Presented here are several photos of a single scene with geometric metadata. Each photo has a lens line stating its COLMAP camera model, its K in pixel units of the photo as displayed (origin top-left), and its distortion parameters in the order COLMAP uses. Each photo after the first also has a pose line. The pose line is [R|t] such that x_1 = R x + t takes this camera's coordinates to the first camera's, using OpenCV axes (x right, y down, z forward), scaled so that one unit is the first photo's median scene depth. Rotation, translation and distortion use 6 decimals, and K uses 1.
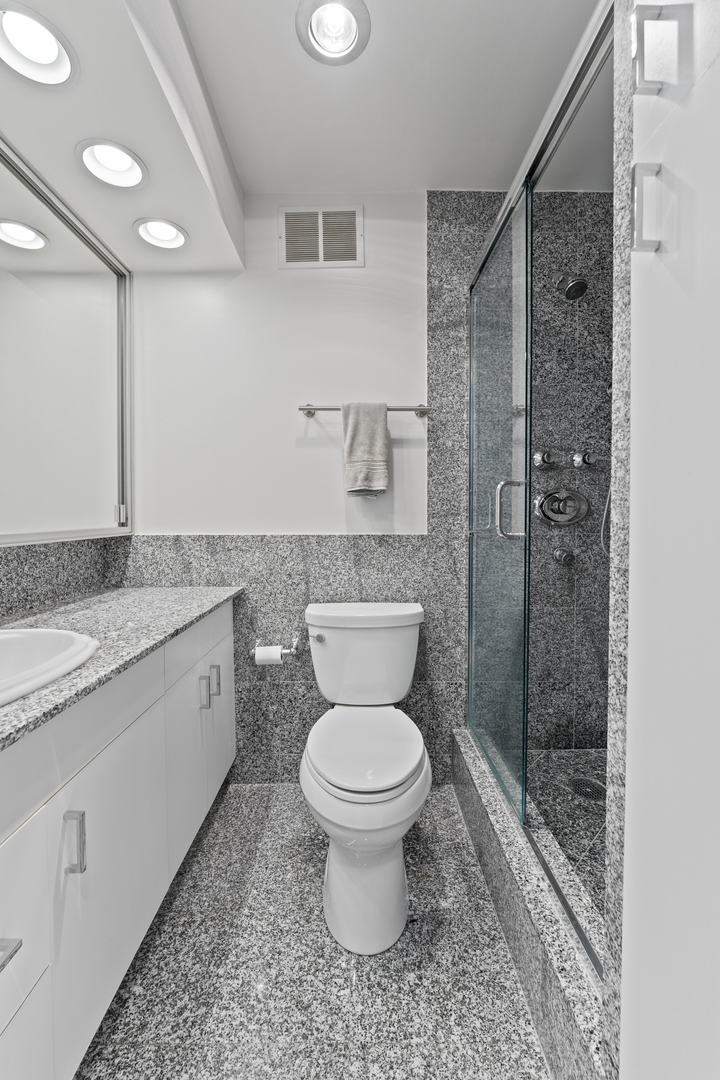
lens RADIAL K [[441.0, 0, 359.2], [0, 441.0, 522.2], [0, 0, 1]] dist [0.004150, -0.000228]
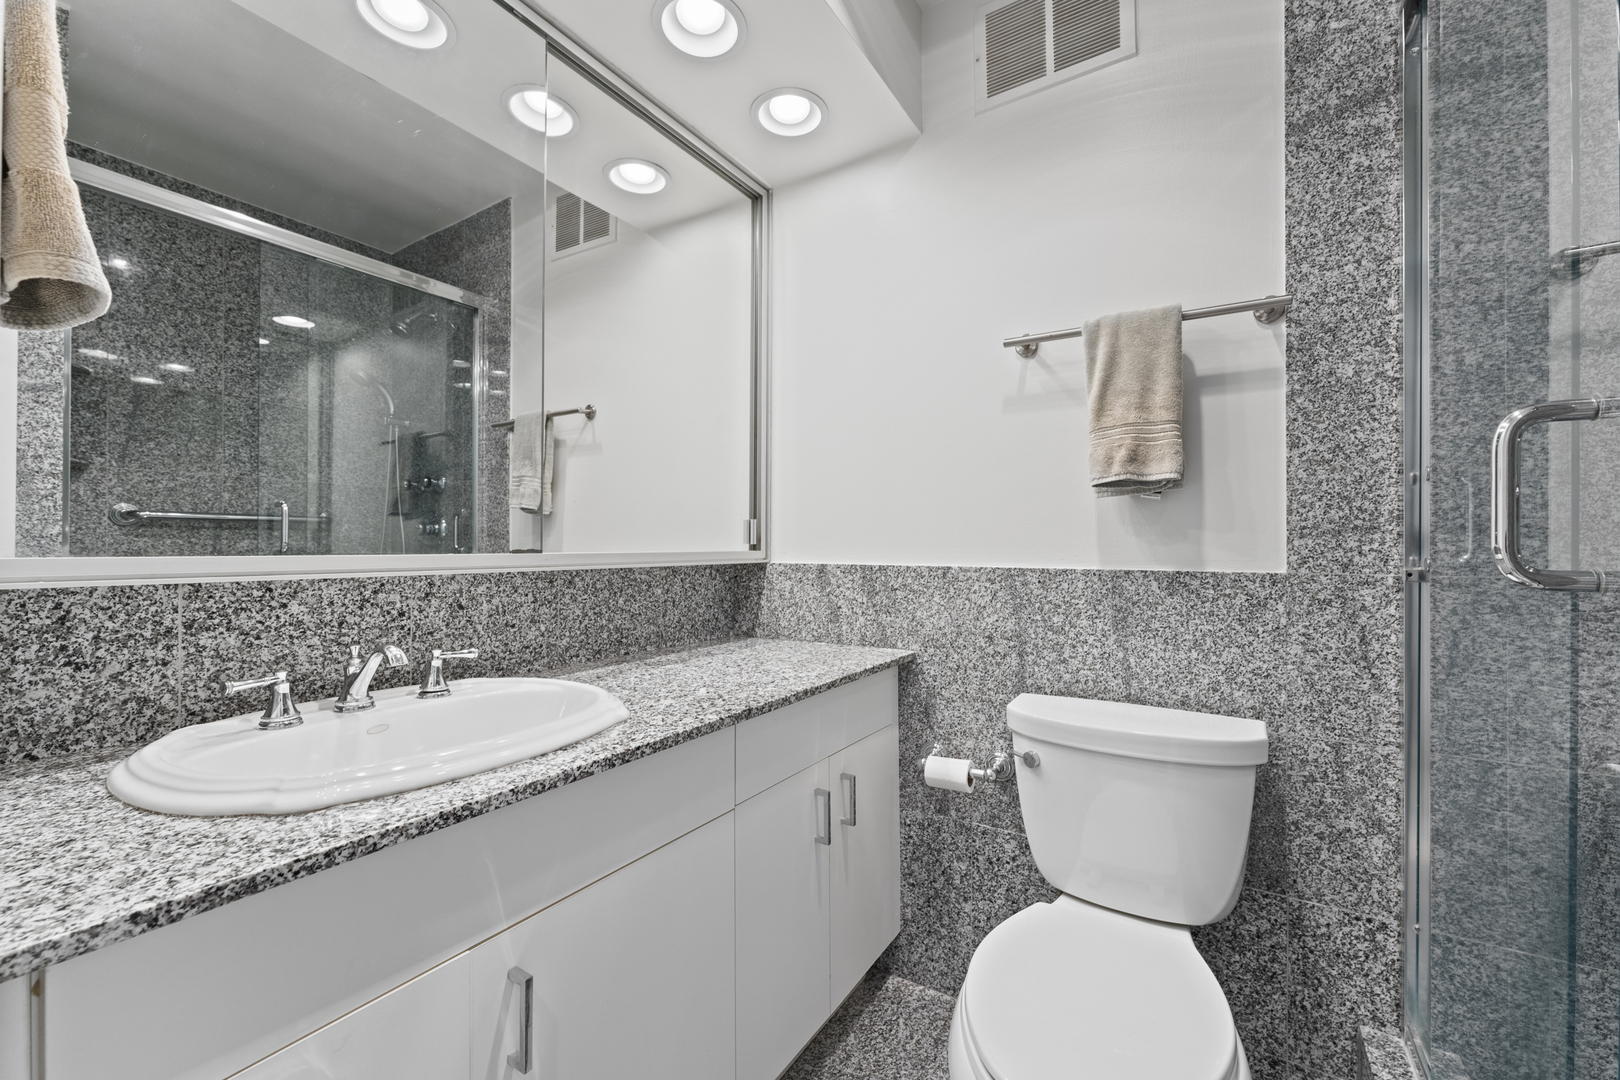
lens RADIAL K [[661.4, 0, 810.6], [0, 661.4, 538.5], [0, 0, 1]] dist [0.004150, -0.000228]
pose [[0.852612, 0.000109, -0.522545, 0.092795], [-0.013258, 0.999683, -0.021424, 0.013141], [0.522377, 0.025194, 0.852342, 0.150677]]
